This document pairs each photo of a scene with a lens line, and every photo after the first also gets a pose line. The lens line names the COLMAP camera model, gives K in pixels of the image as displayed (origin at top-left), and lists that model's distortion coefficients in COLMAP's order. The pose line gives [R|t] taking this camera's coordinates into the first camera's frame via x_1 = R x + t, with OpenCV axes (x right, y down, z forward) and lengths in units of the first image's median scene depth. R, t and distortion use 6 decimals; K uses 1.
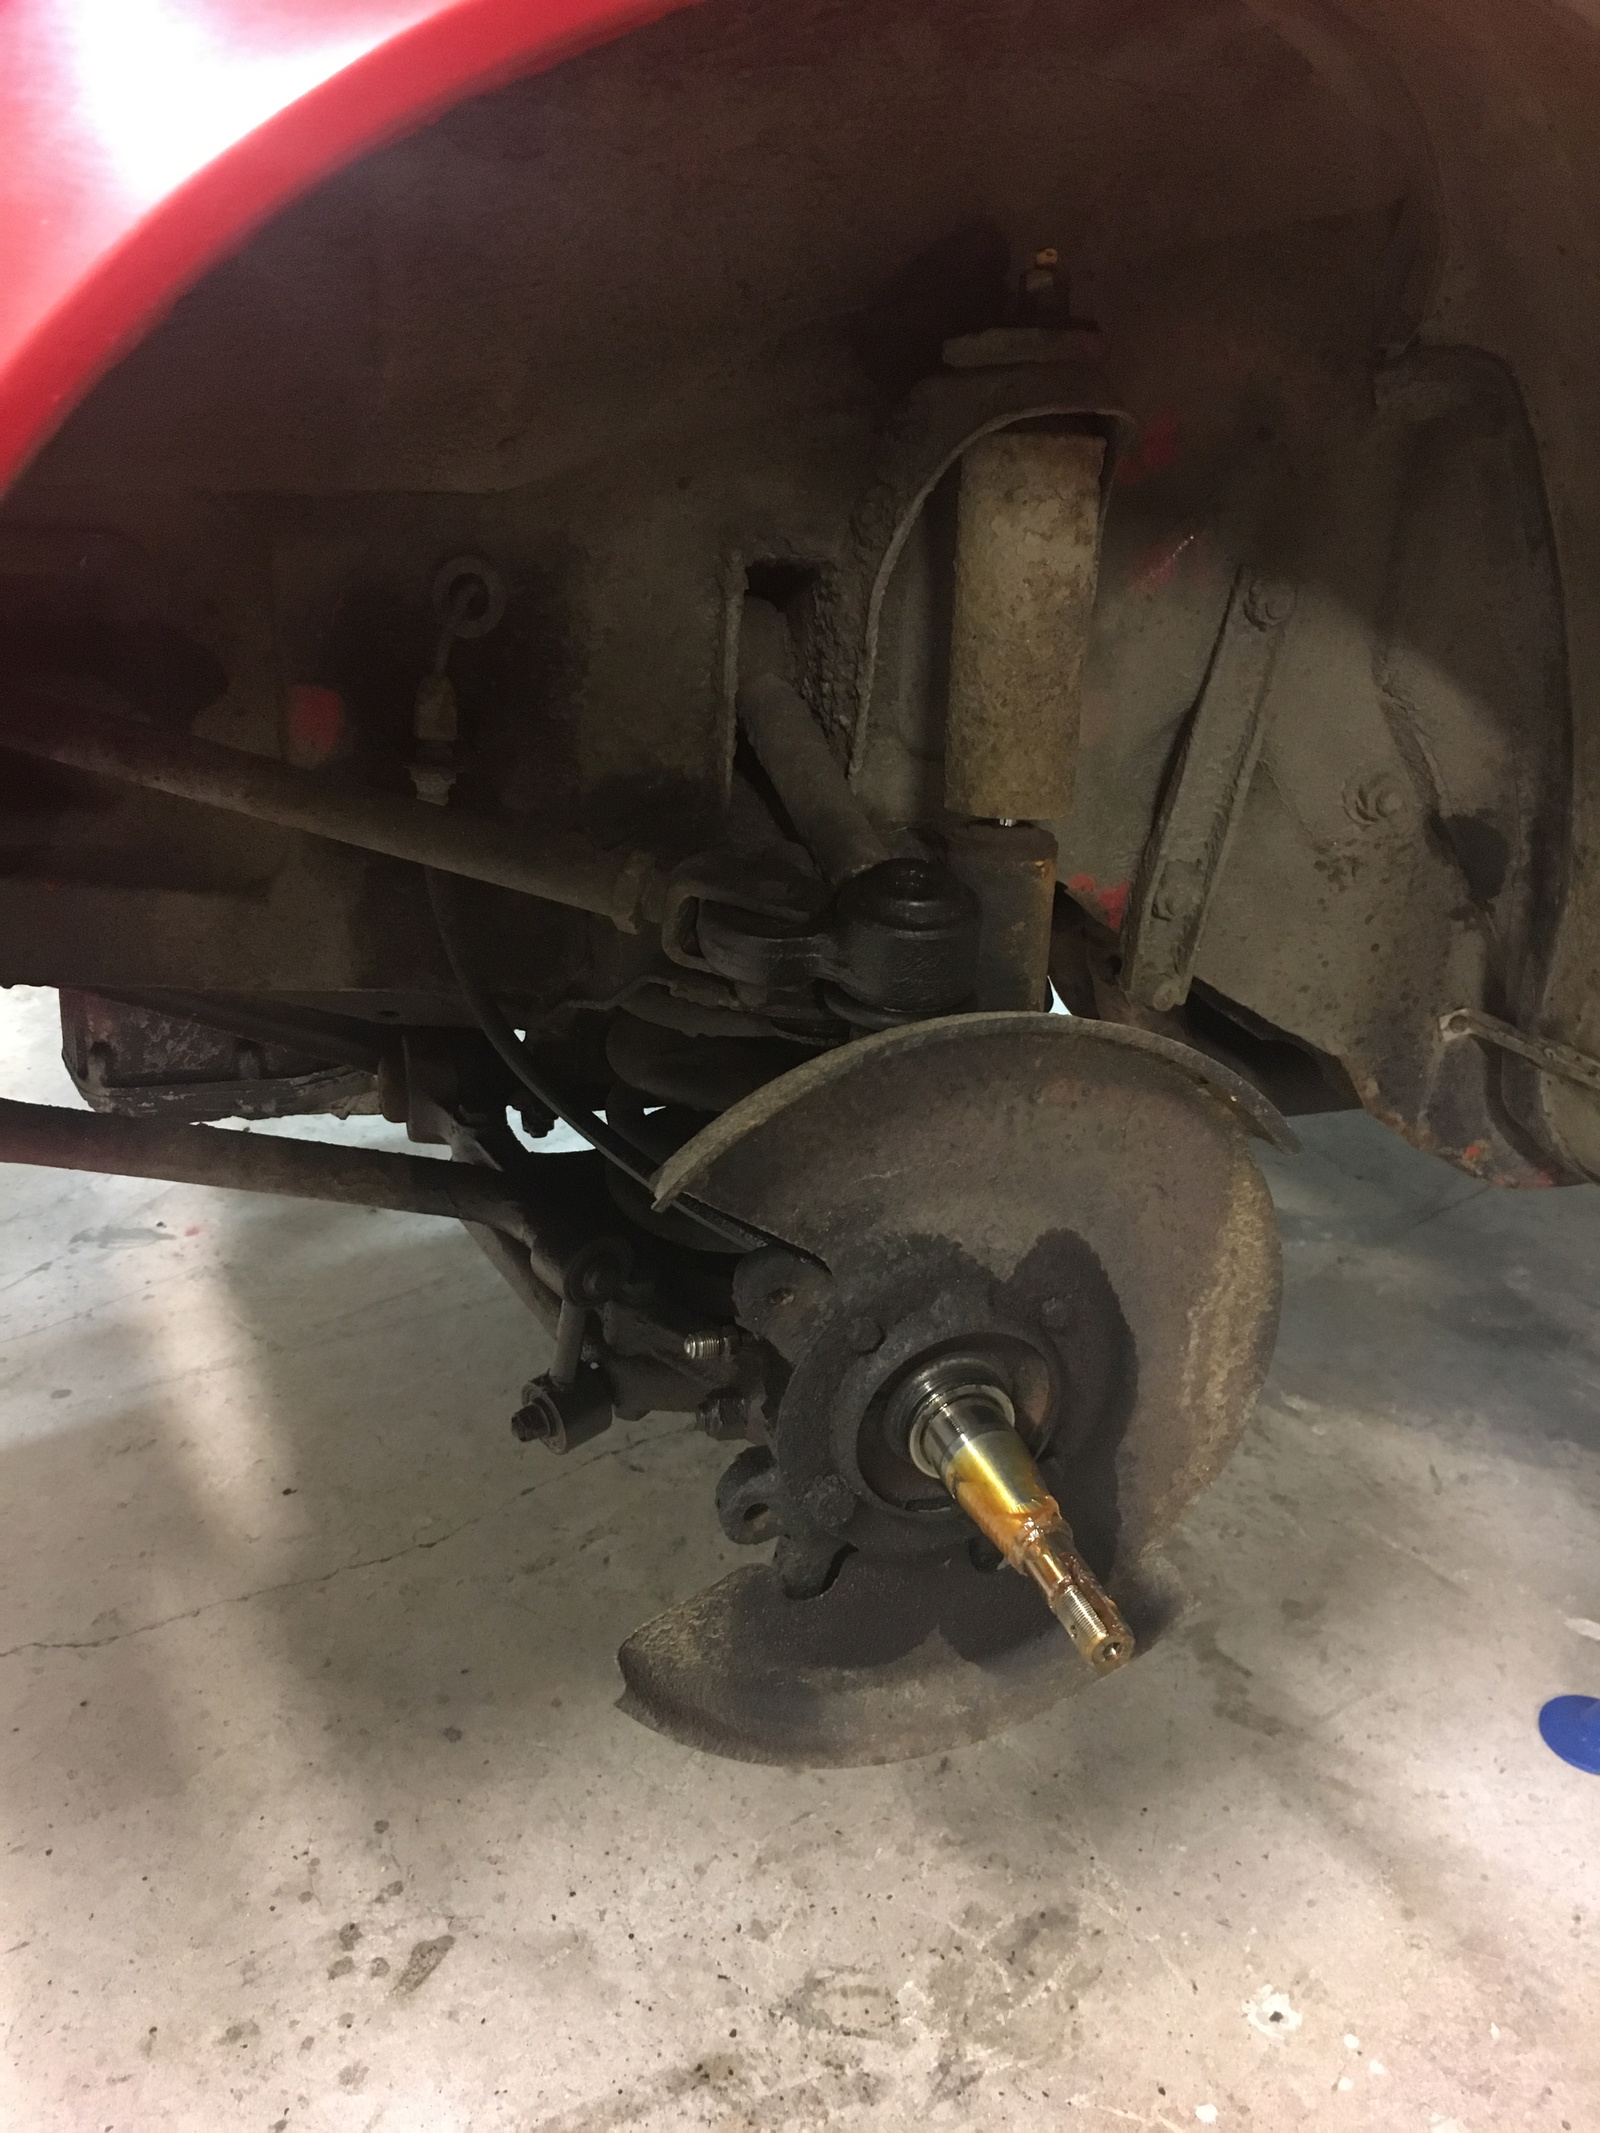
lens RADIAL K [[1794.9, 0, 802.0], [0, 1794.9, 1073.6], [0, 0, 1]] dist [0.057018, -0.096672]
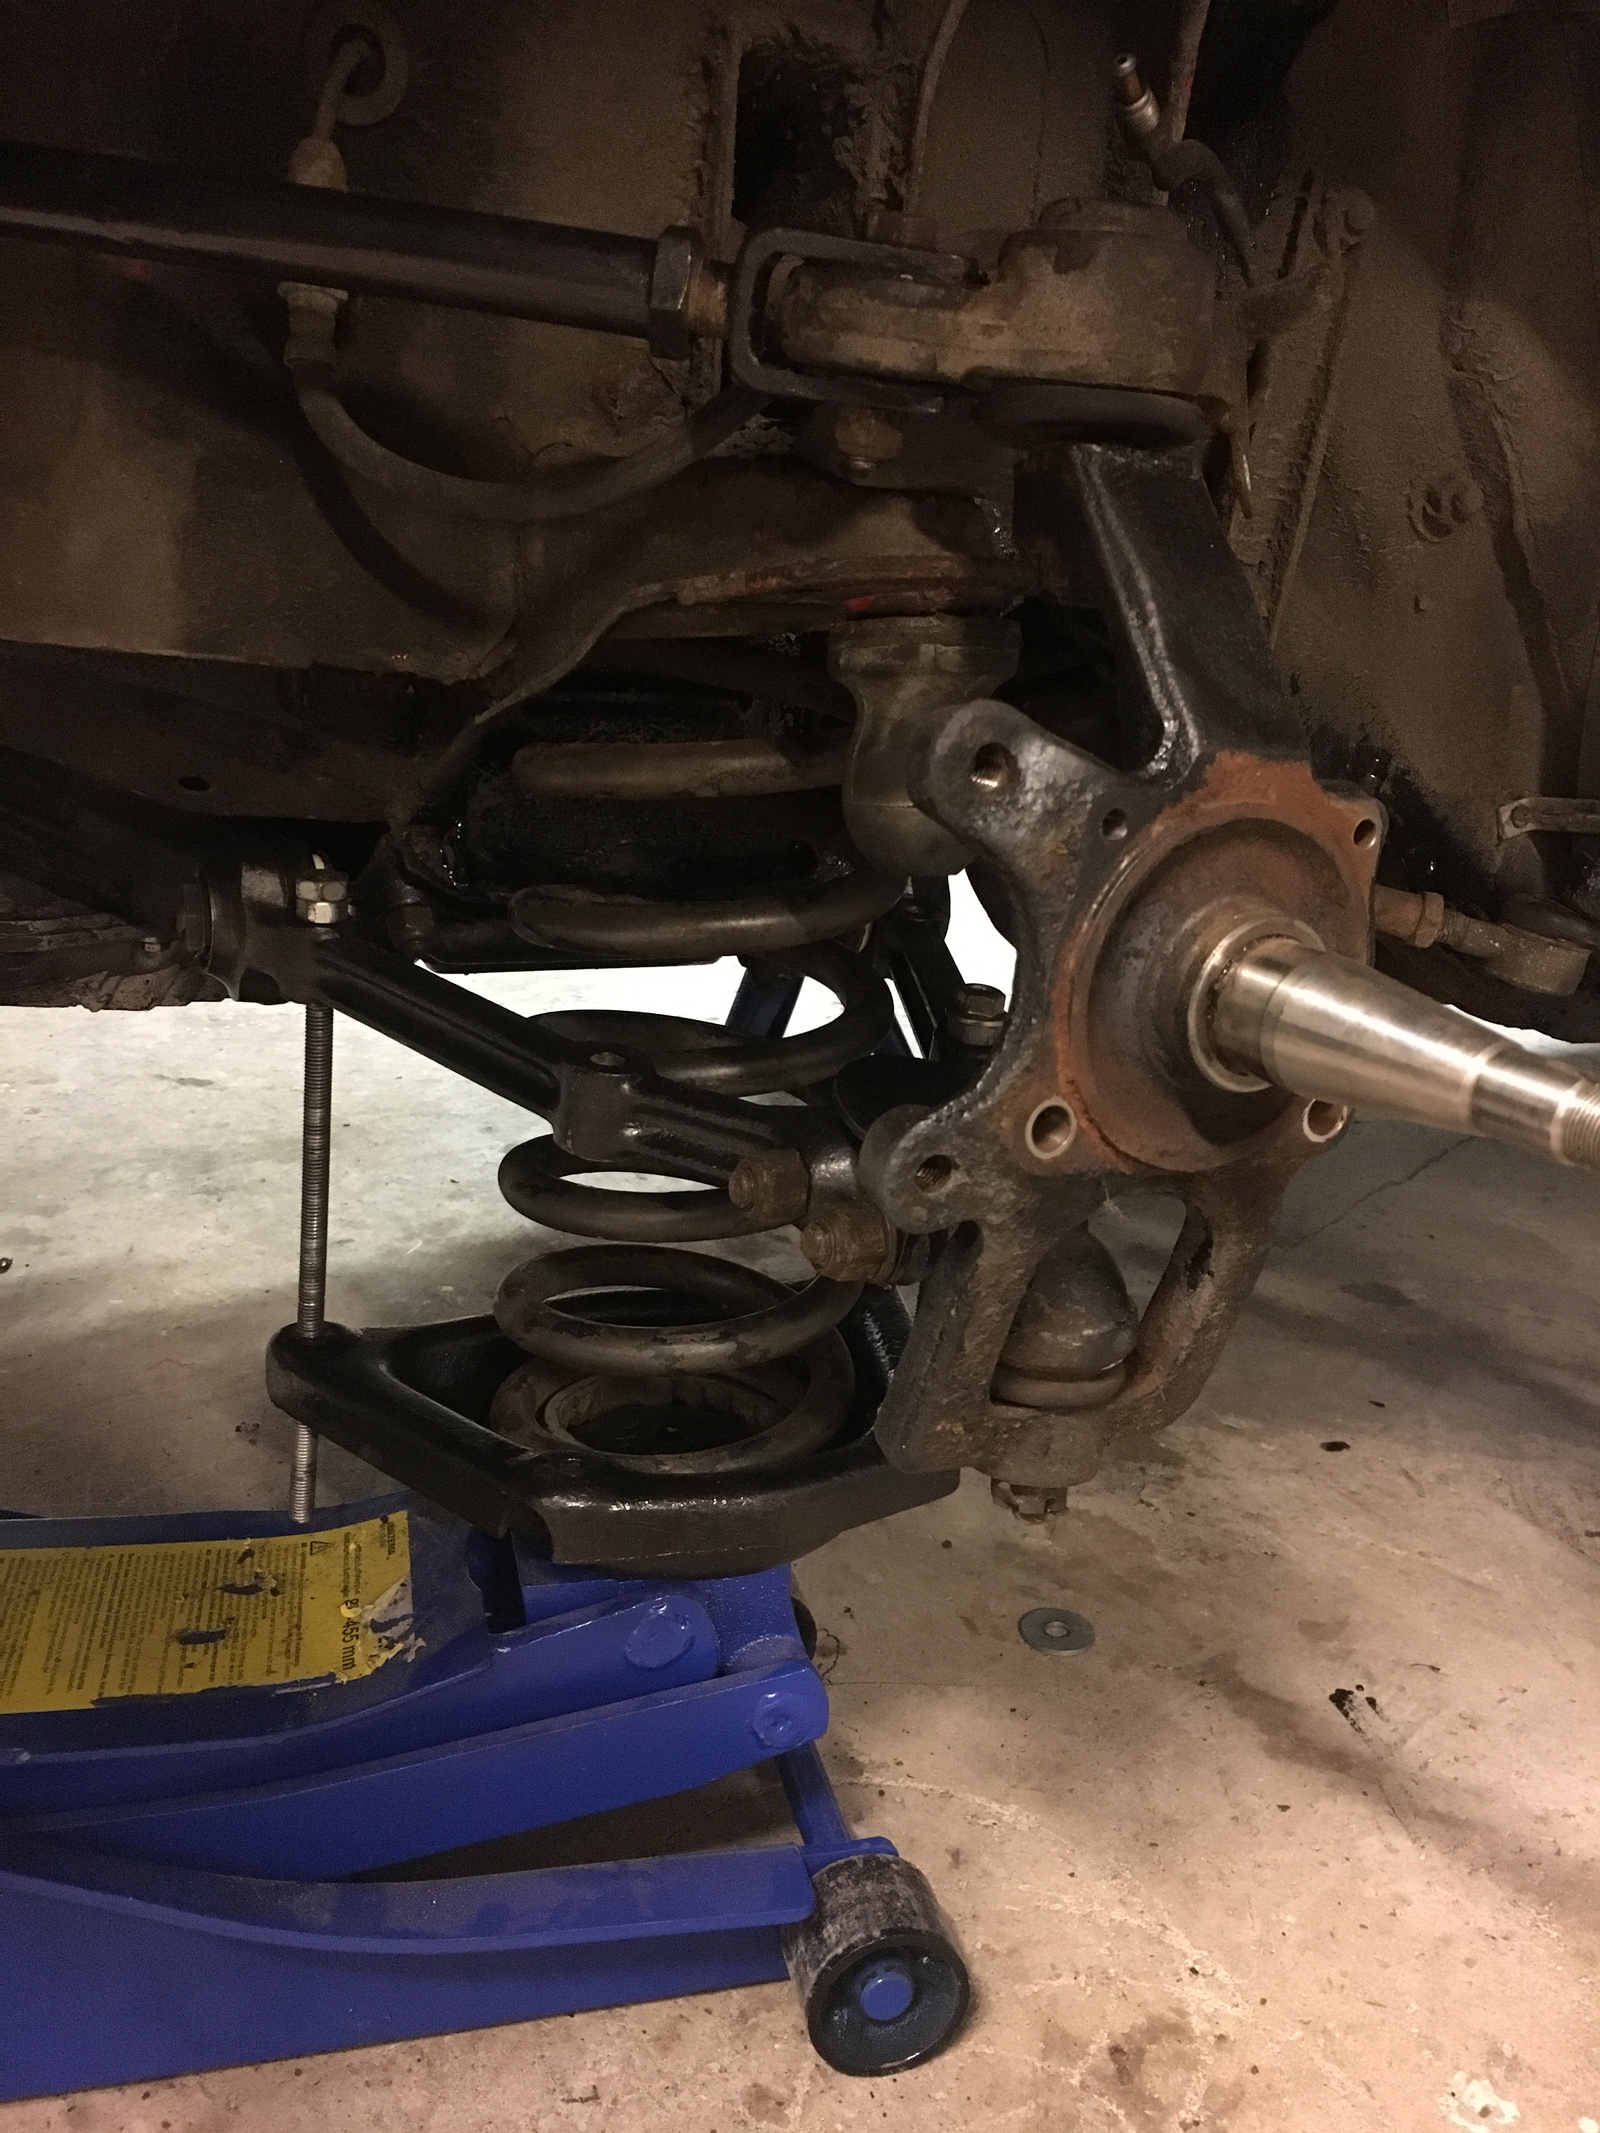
lens RADIAL K [[1794.9, 0, 796.0], [0, 1794.9, 1063.2], [0, 0, 1]] dist [0.057018, -0.096672]
pose [[0.979803, -0.040728, 0.195774, -0.134240], [0.069499, 0.987363, -0.142420, 0.182314], [-0.187500, 0.153150, 0.970252, 0.271038]]
